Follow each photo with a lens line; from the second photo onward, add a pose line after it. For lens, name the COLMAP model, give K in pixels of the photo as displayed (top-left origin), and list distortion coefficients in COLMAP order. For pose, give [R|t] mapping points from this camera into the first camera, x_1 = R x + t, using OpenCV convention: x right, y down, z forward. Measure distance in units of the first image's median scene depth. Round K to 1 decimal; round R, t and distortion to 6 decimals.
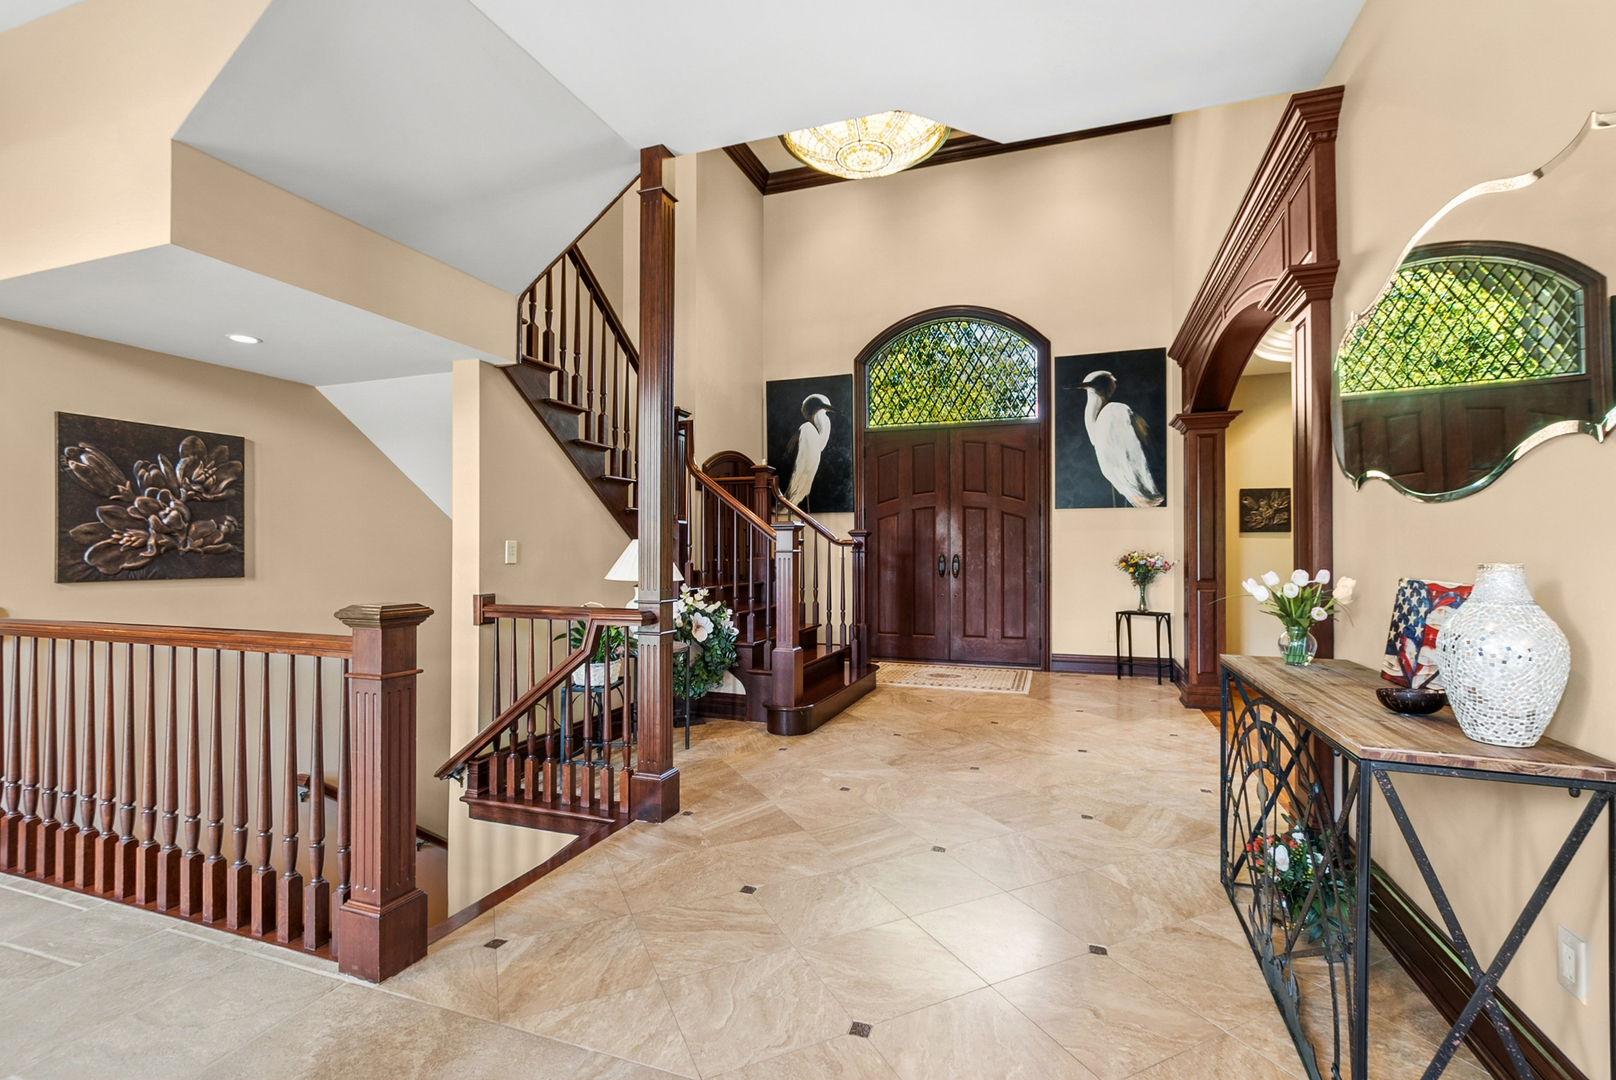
lens RADIAL K [[713.0, 0, 803.5], [0, 713.0, 536.7], [0, 0, 1]] dist [0.001113, 0.000112]
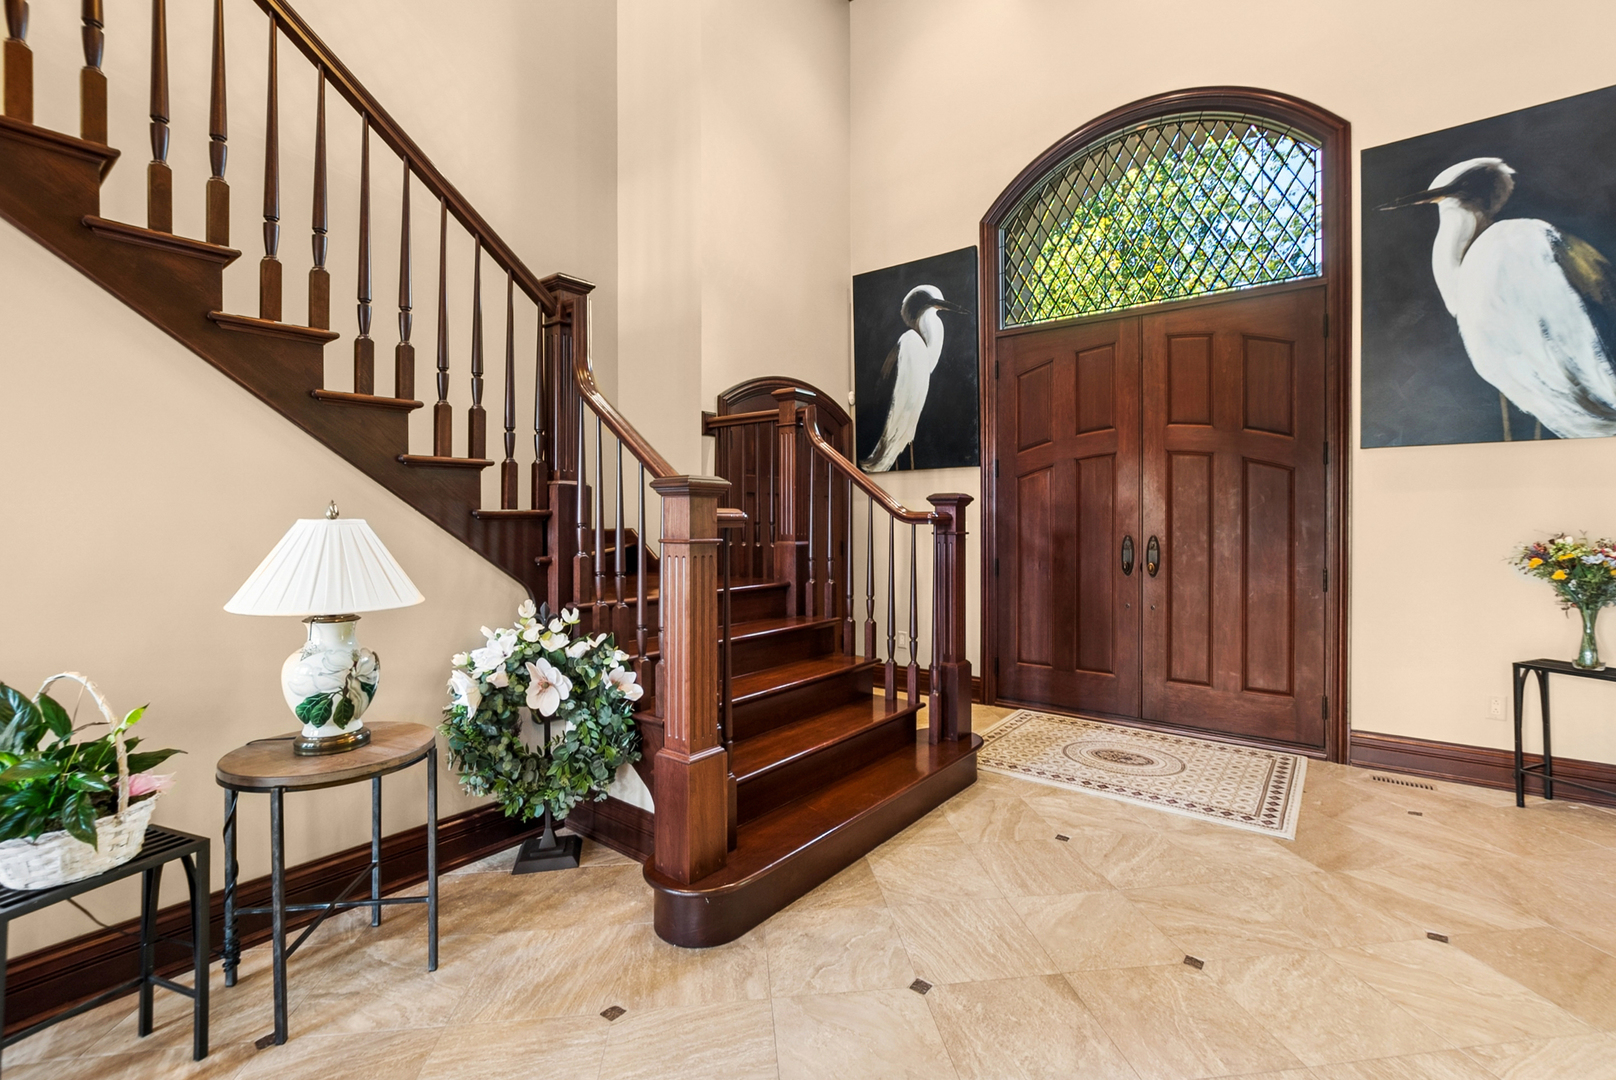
lens RADIAL K [[723.4, 0, 806.4], [0, 723.4, 519.8], [0, 0, 1]] dist [-0.001248, -0.000035]
pose [[0.954939, -0.001037, -0.296799, 0.130951], [0.007111, 0.999787, 0.019388, -0.001034], [0.296716, -0.020625, 0.954743, 0.397188]]
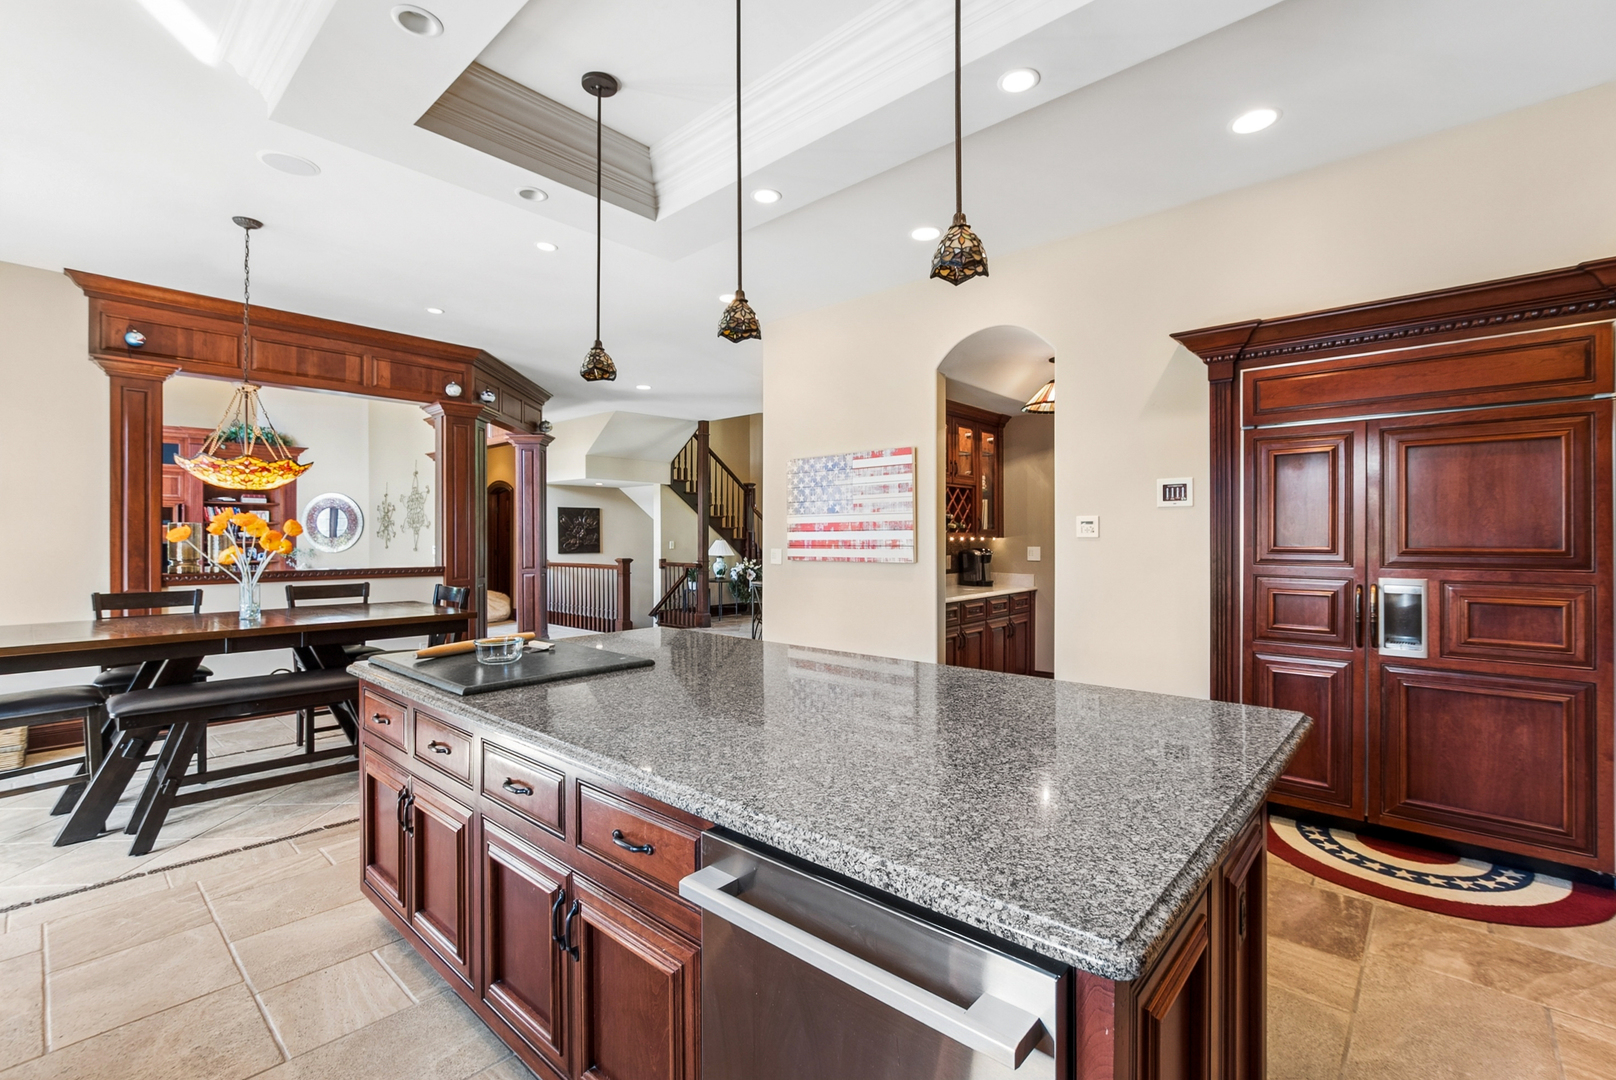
lens RADIAL K [[713.0, 0, 803.5], [0, 713.0, 536.7], [0, 0, 1]] dist [0.001113, 0.000112]
pose [[0.924000, 0.002302, -0.382385, 0.684371], [0.006154, 0.999763, 0.020889, -0.040472], [0.382342, -0.021655, 0.923767, -0.856154]]
